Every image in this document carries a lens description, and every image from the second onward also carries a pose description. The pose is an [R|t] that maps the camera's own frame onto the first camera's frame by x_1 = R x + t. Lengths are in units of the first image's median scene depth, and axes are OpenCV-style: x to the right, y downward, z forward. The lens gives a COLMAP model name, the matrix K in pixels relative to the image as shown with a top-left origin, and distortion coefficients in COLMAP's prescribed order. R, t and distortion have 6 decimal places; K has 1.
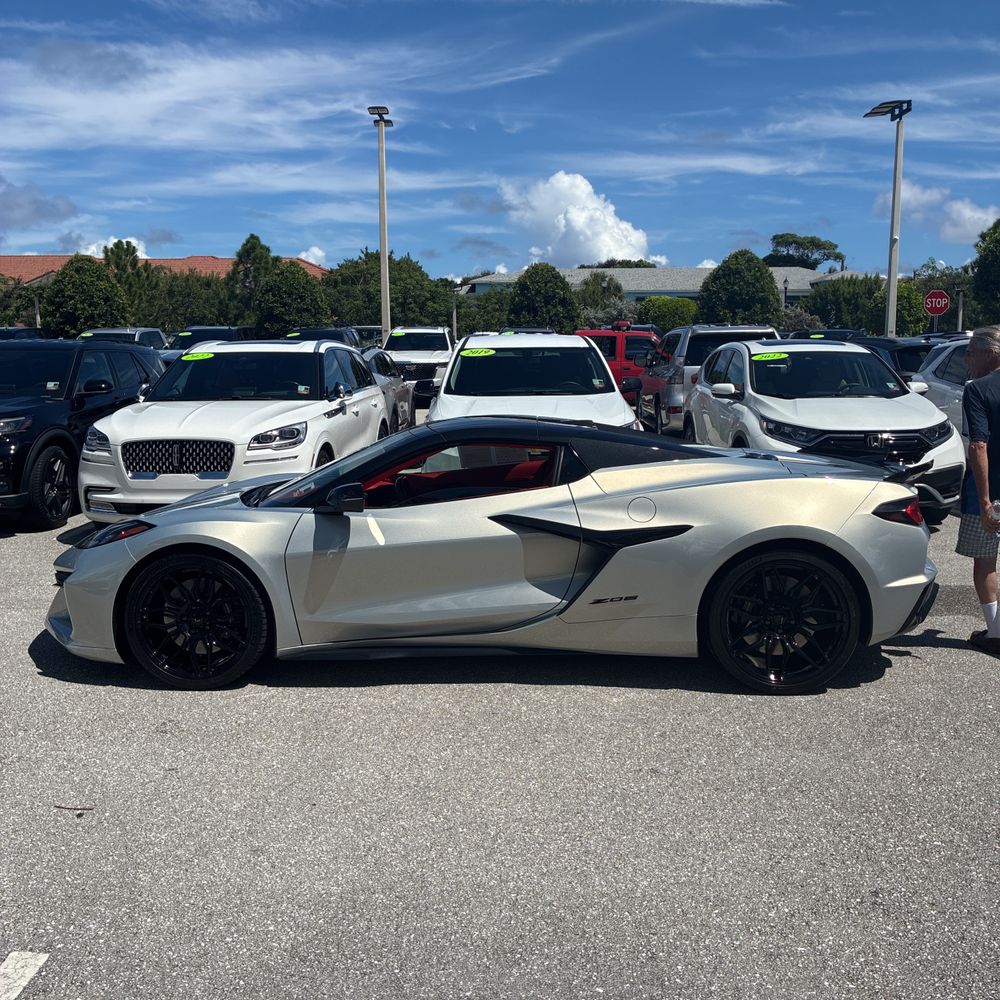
lens RADIAL K [[1004.5, 0, 479.4], [0, 1004.5, 500.3], [0, 0, 1]] dist [0.053128, -0.074661]
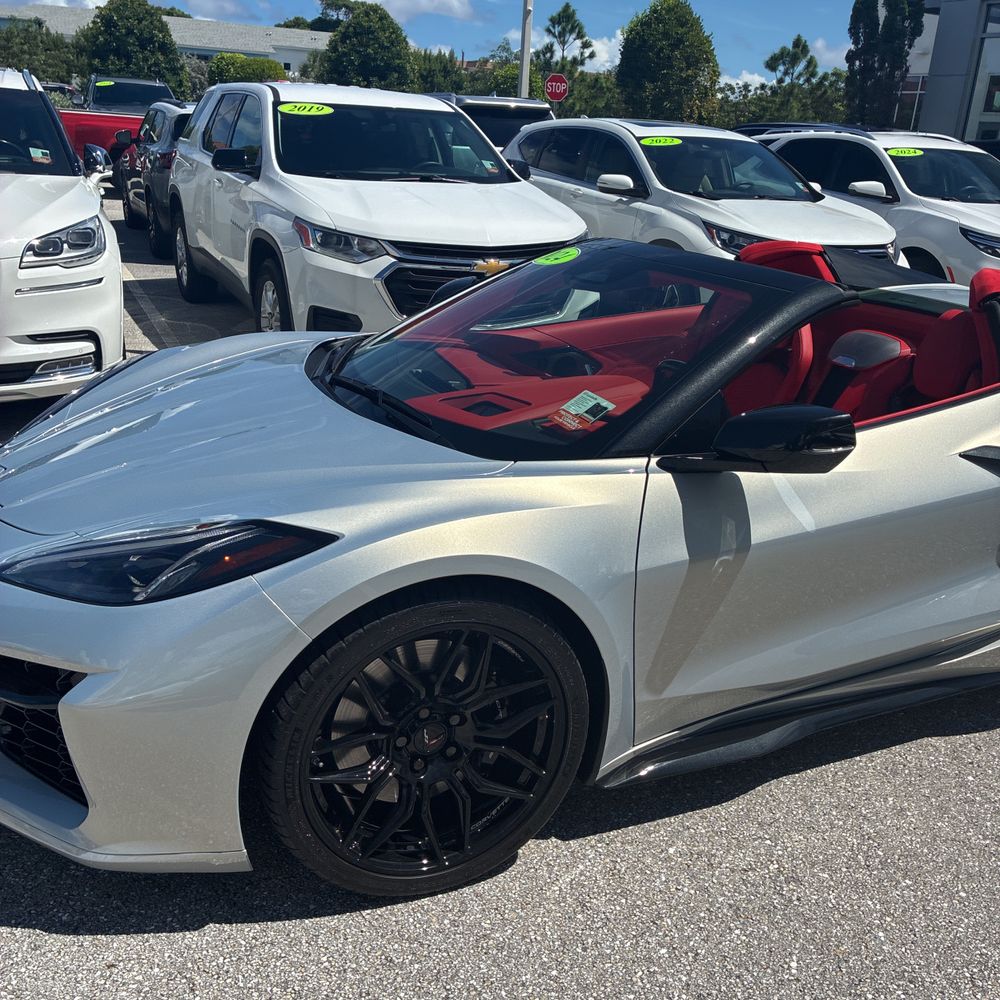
lens RADIAL K [[1004.5, 0, 479.4], [0, 1004.5, 500.3], [0, 0, 1]] dist [0.053128, -0.074661]
pose [[0.896151, -0.098409, 0.432700, -0.215282], [0.006259, 0.977806, 0.209420, -0.034143], [-0.443706, -0.184963, 0.876877, 0.318969]]
